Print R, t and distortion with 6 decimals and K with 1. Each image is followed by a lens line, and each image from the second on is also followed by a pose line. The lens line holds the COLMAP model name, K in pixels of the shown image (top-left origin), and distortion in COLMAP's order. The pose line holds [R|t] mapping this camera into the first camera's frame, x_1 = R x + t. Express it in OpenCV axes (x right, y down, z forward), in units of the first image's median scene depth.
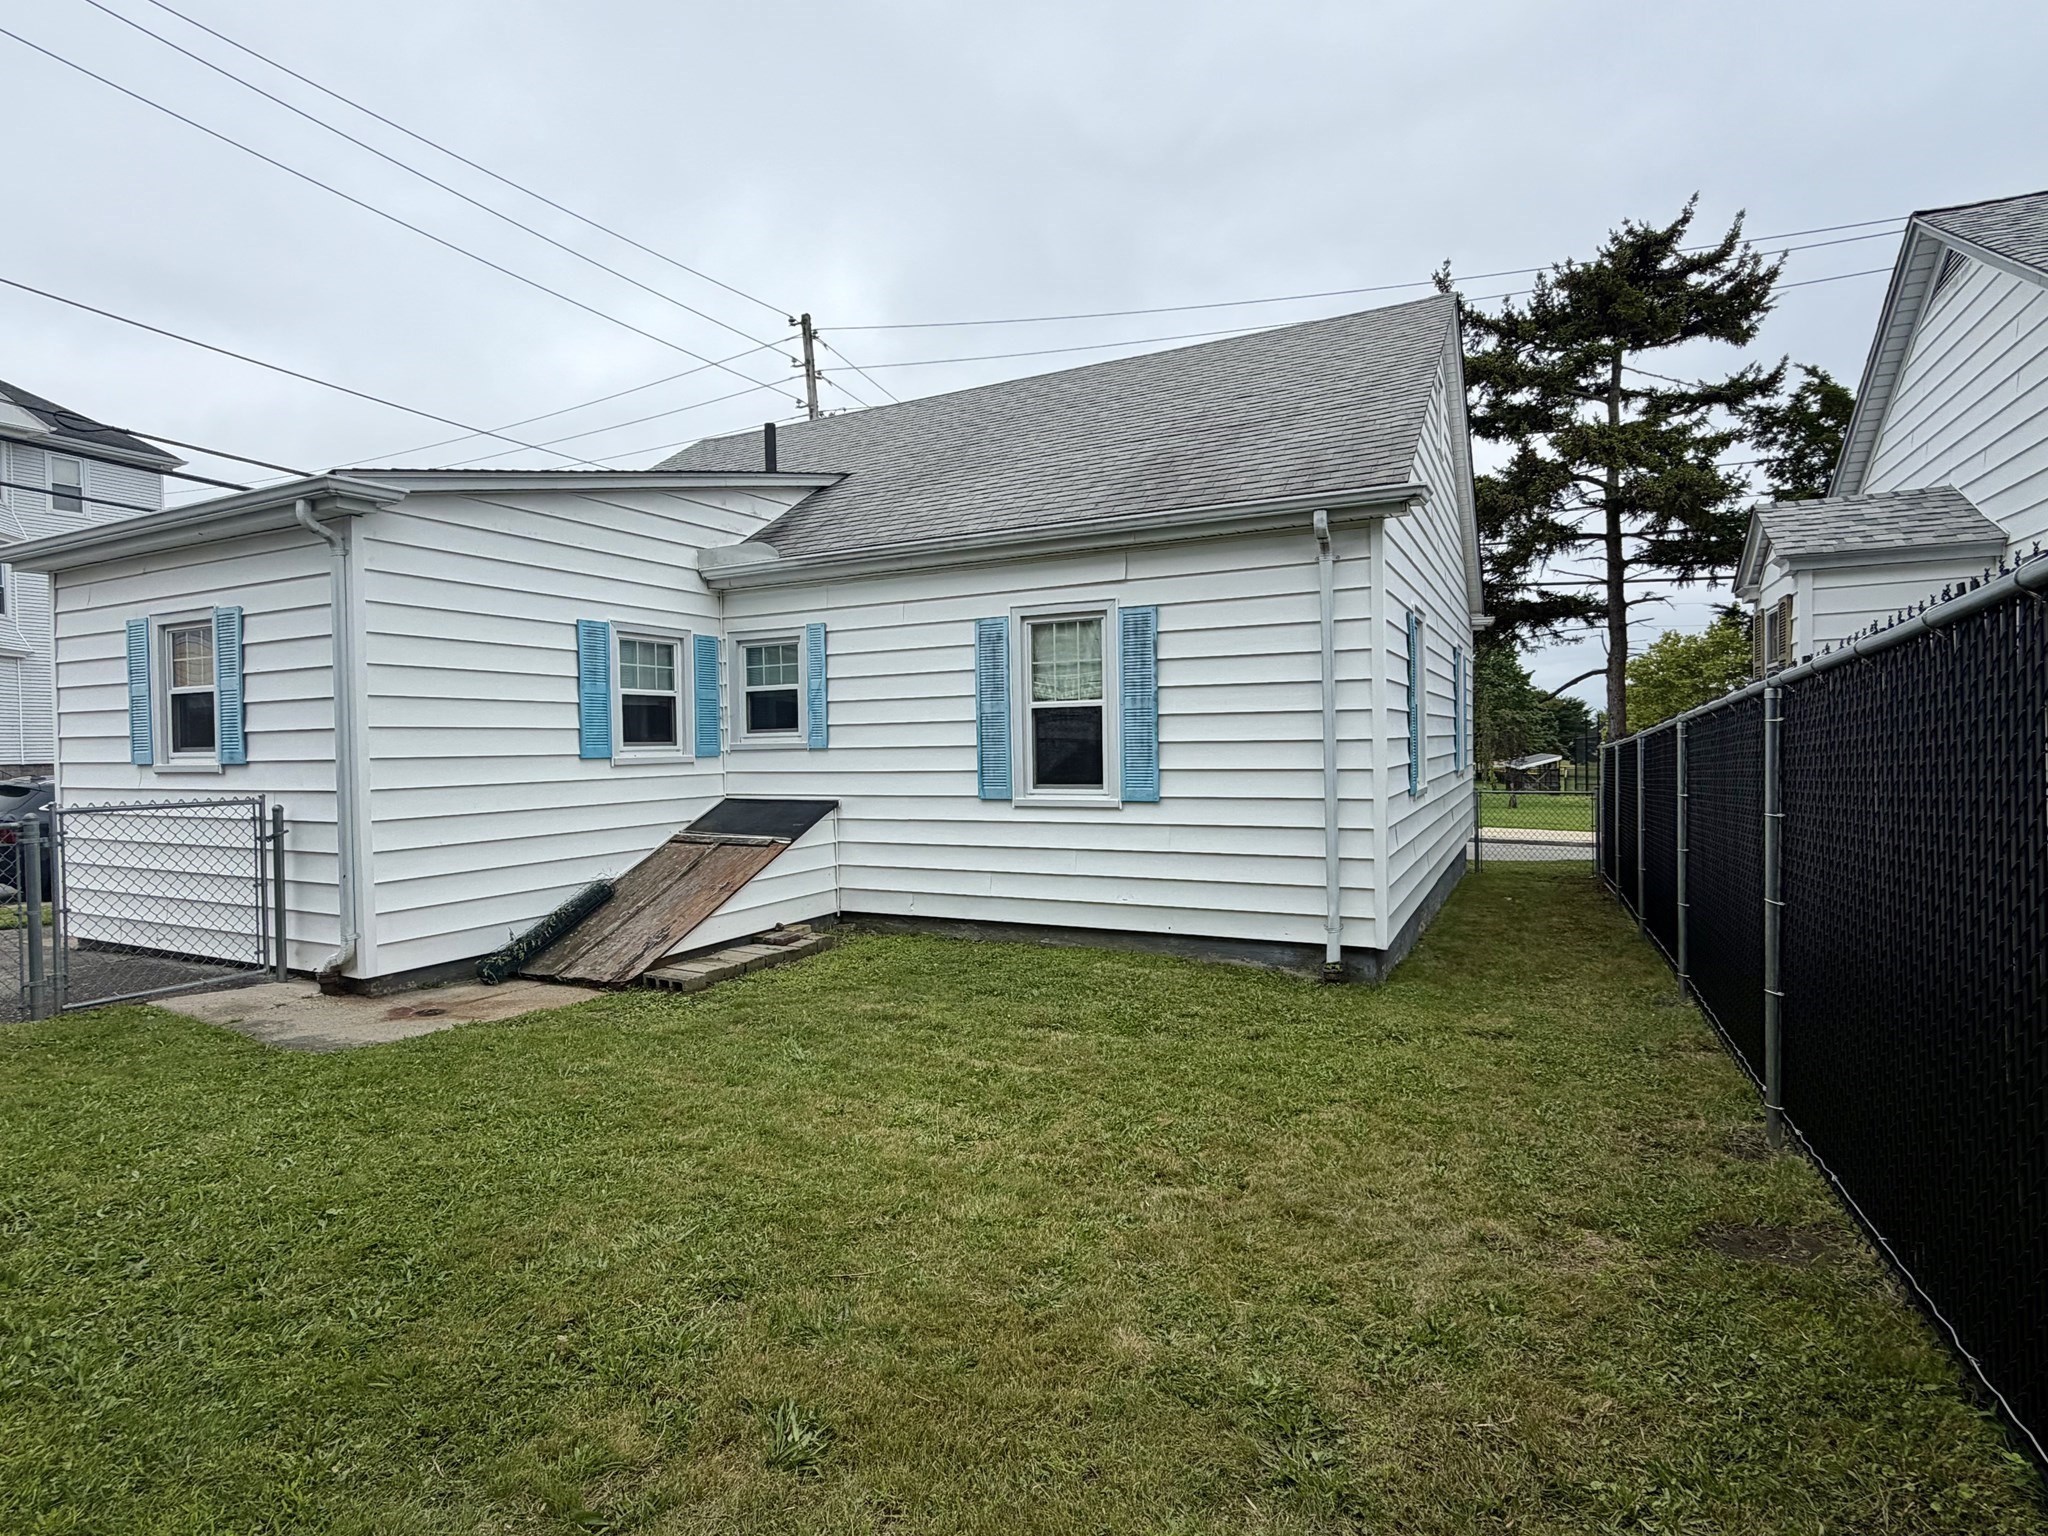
lens RADIAL K [[1047.9, 0, 1008.4], [0, 1047.9, 761.1], [0, 0, 1]] dist [0.001072, -0.002082]
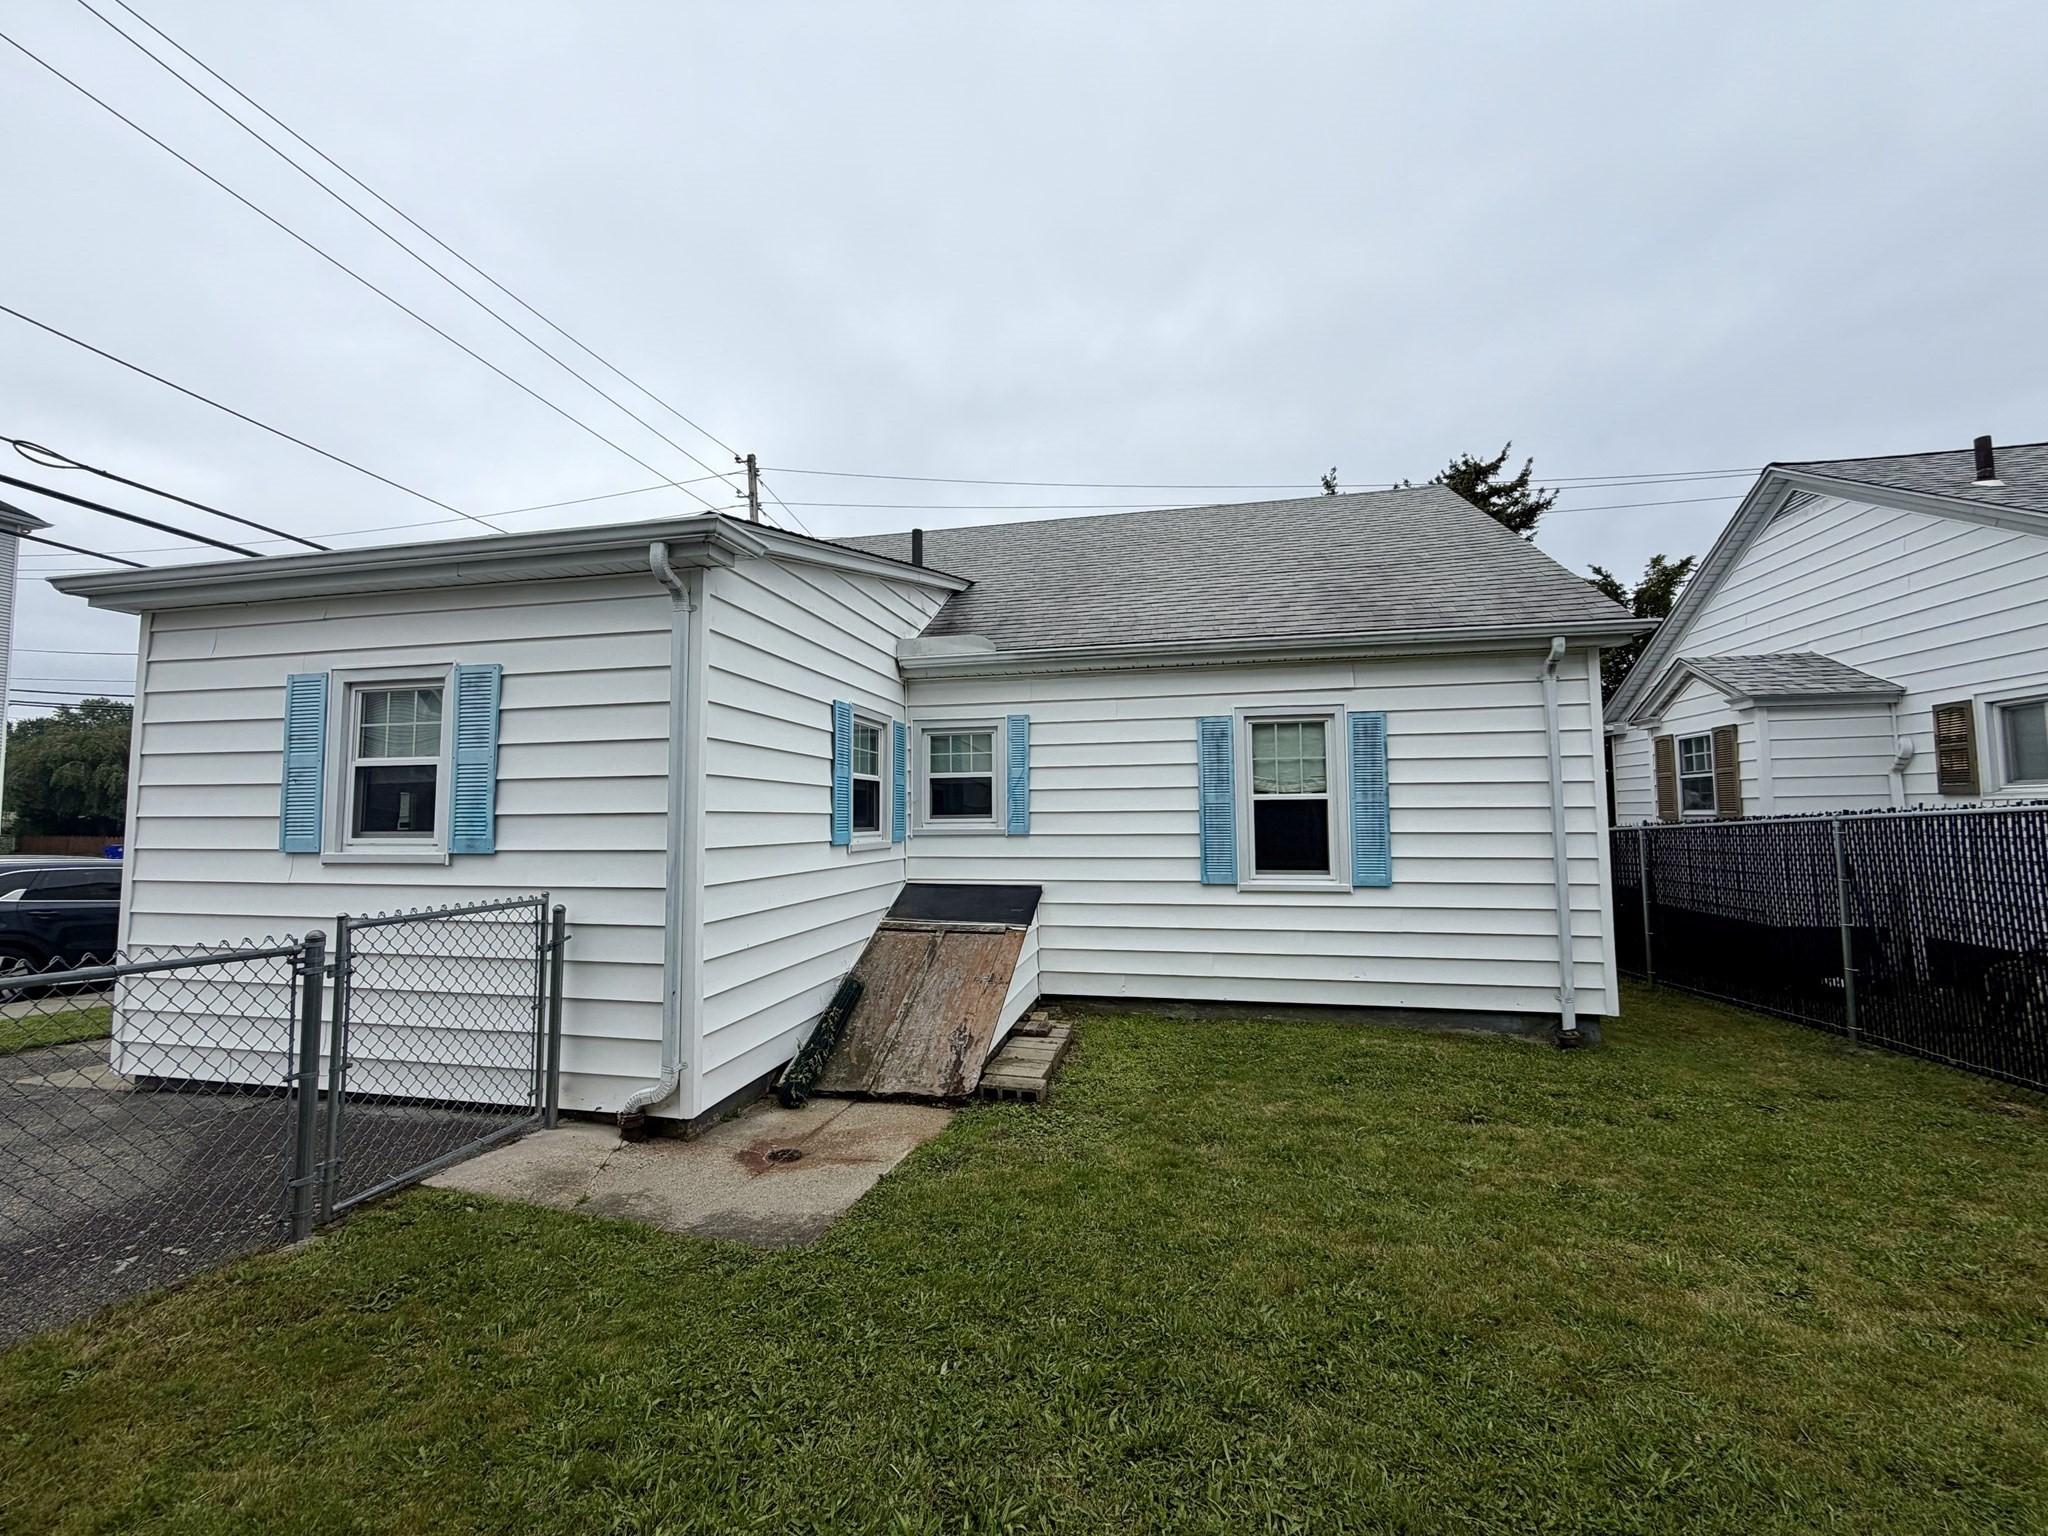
lens RADIAL K [[820.7, 0, 1009.8], [0, 820.7, 761.6], [0, 0, 1]] dist [0.001182, -0.000786]
pose [[0.966443, 0.028157, 0.255333, -0.457507], [-0.004814, 0.995785, -0.091592, -0.011067], [-0.256835, 0.087289, 0.962505, 0.245639]]
